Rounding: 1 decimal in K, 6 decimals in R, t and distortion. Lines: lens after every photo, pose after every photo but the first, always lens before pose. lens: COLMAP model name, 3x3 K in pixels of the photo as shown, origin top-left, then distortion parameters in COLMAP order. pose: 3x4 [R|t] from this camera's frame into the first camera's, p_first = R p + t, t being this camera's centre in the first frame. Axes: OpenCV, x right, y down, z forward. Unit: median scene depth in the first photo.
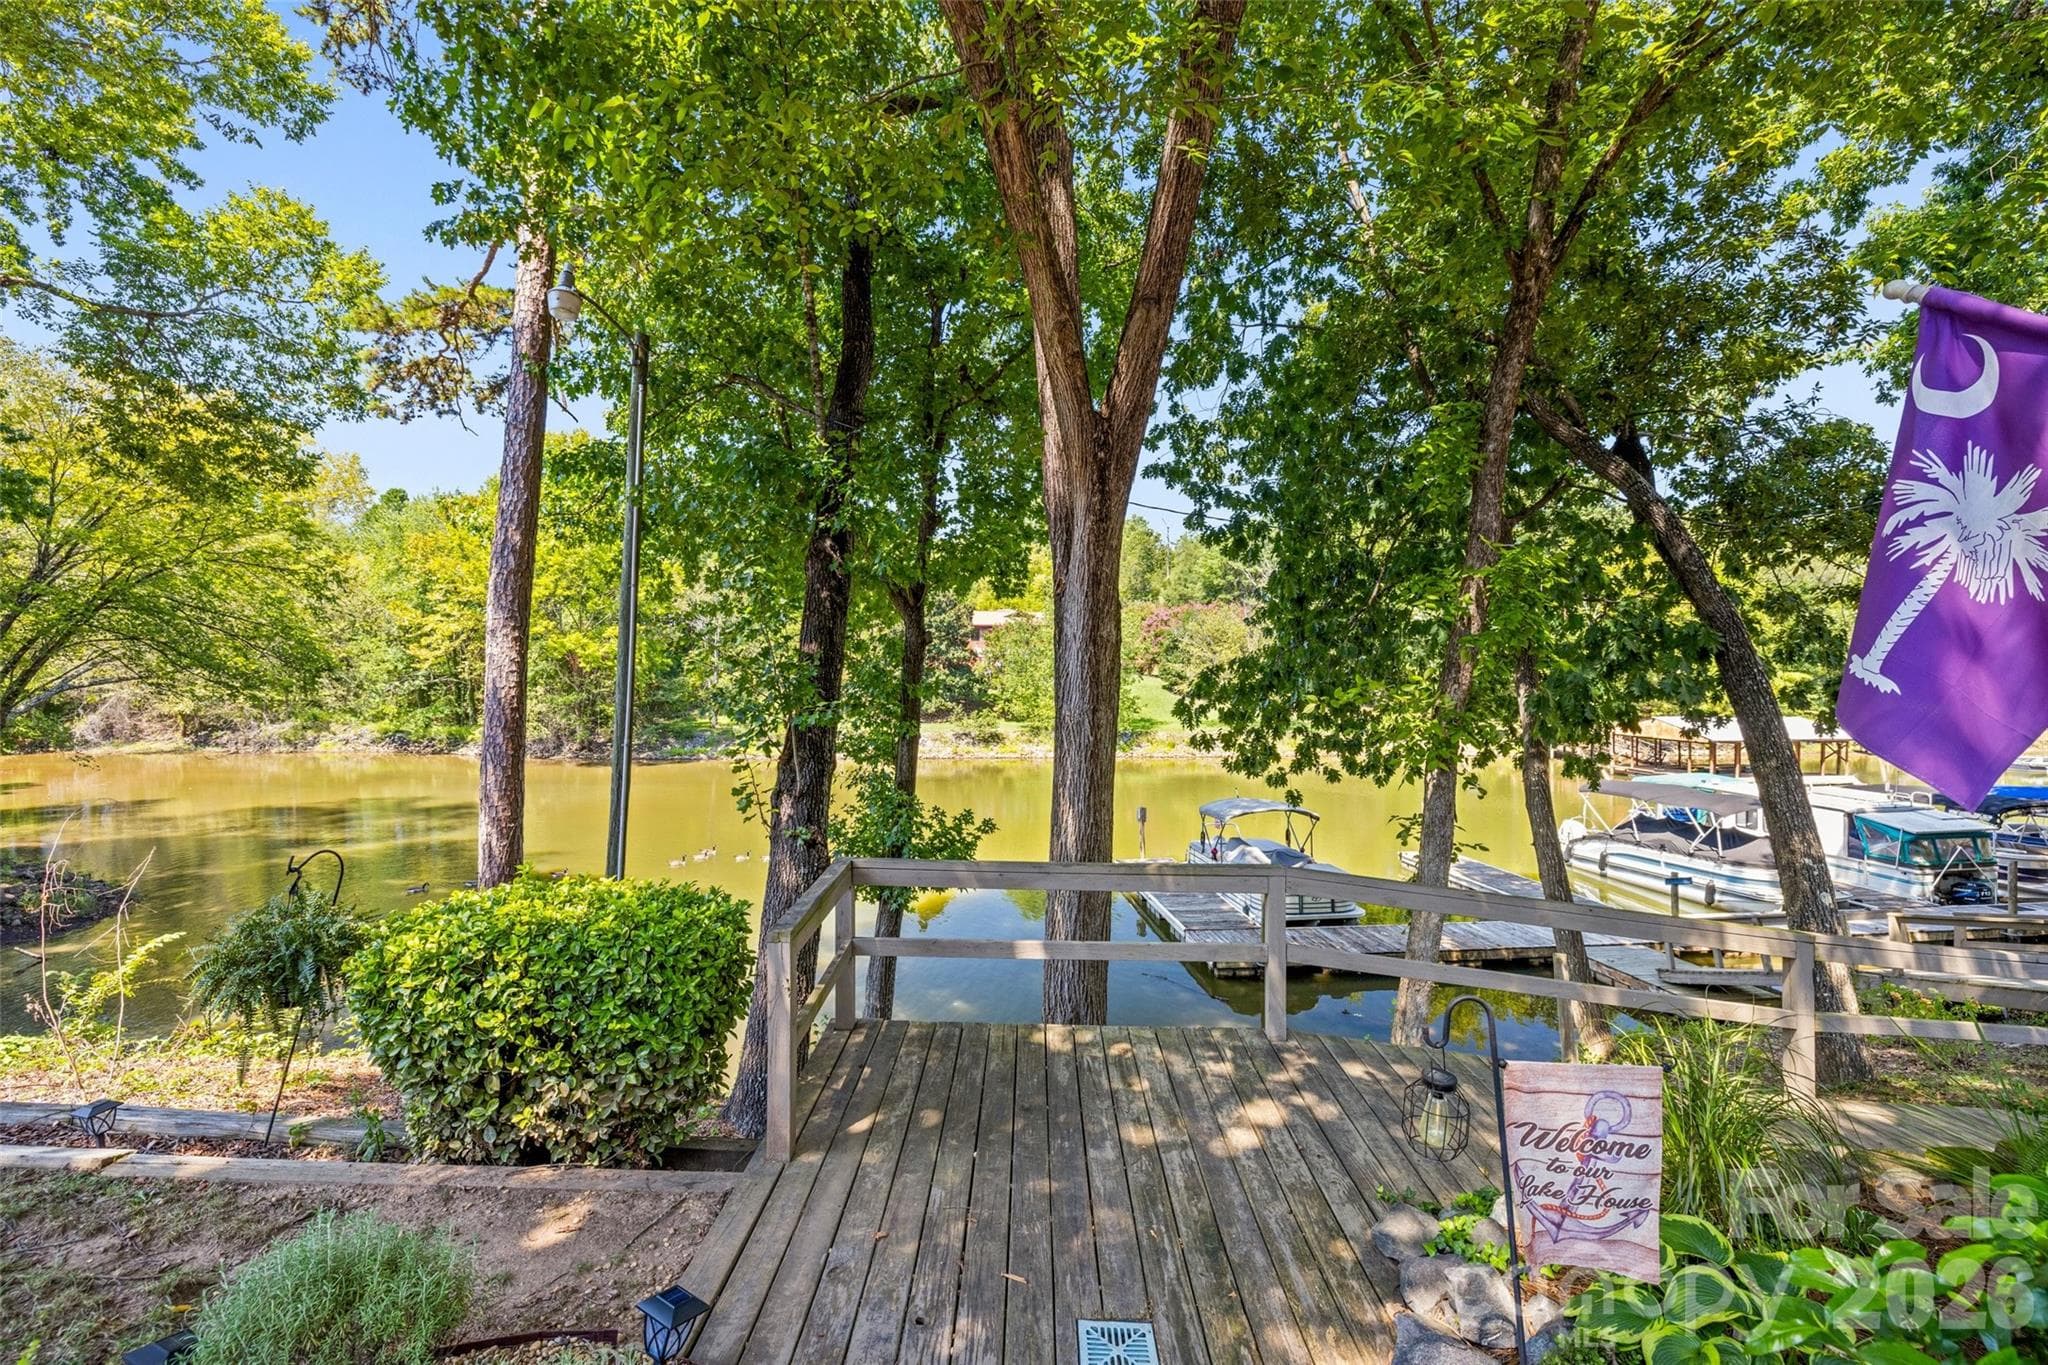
lens RADIAL K [[868.3, 0, 1022.7], [0, 868.3, 685.0], [0, 0, 1]] dist [0.000012, 0.000181]
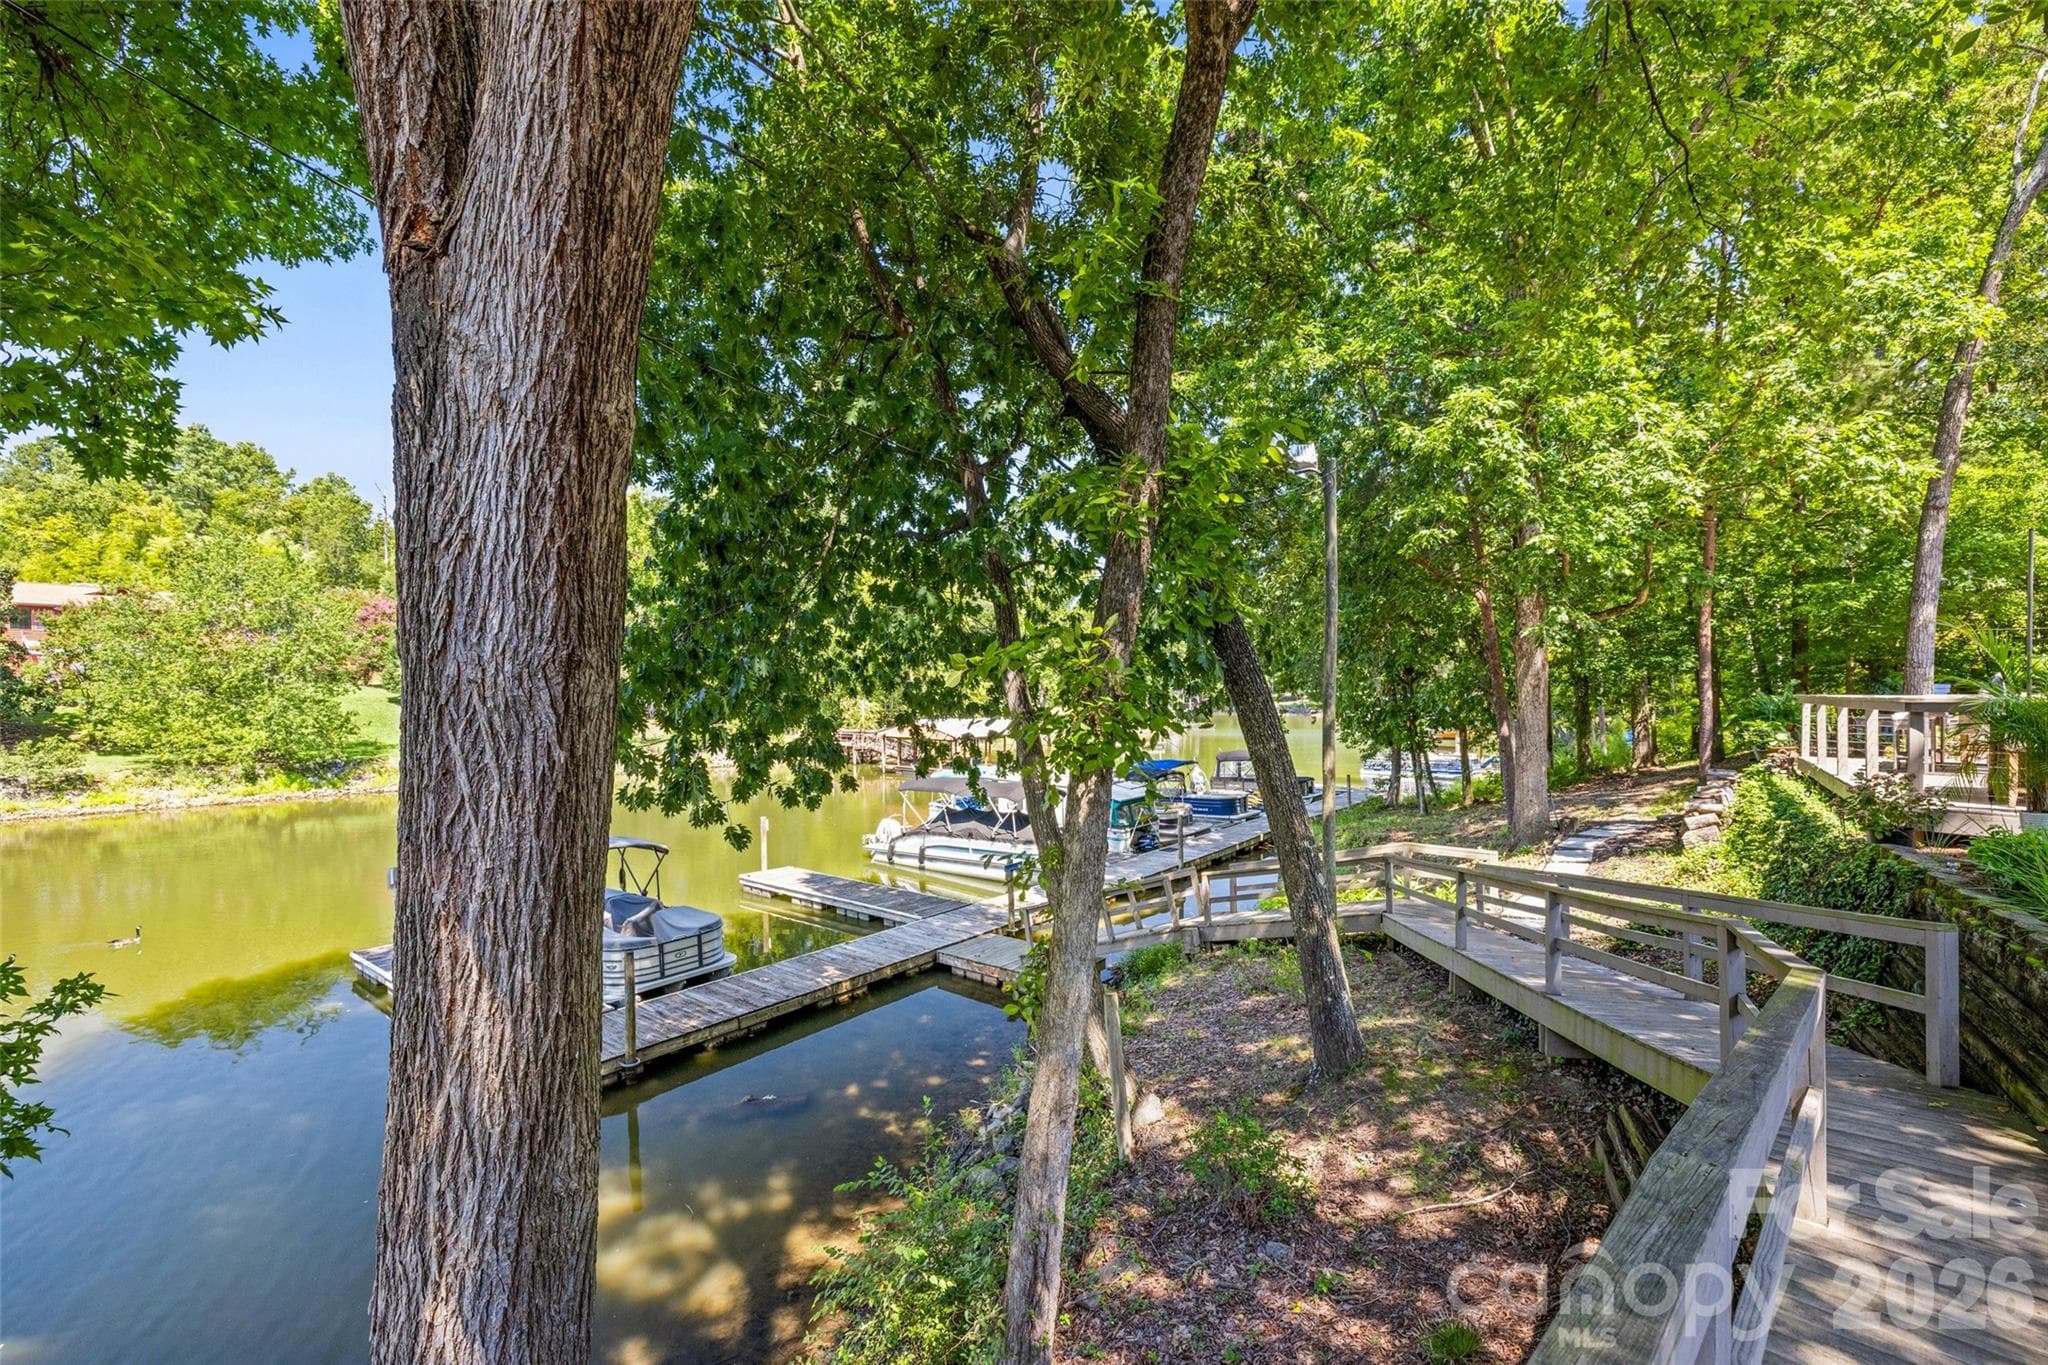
lens RADIAL K [[868.3, 0, 1006.4], [0, 868.3, 719.0], [0, 0, 1]] dist [0.000012, 0.000181]
pose [[0.702549, -0.025333, 0.711185, -0.010077], [0.009071, 0.999604, 0.026645, 0.010968], [-0.711578, -0.012268, 0.702500, 0.202924]]
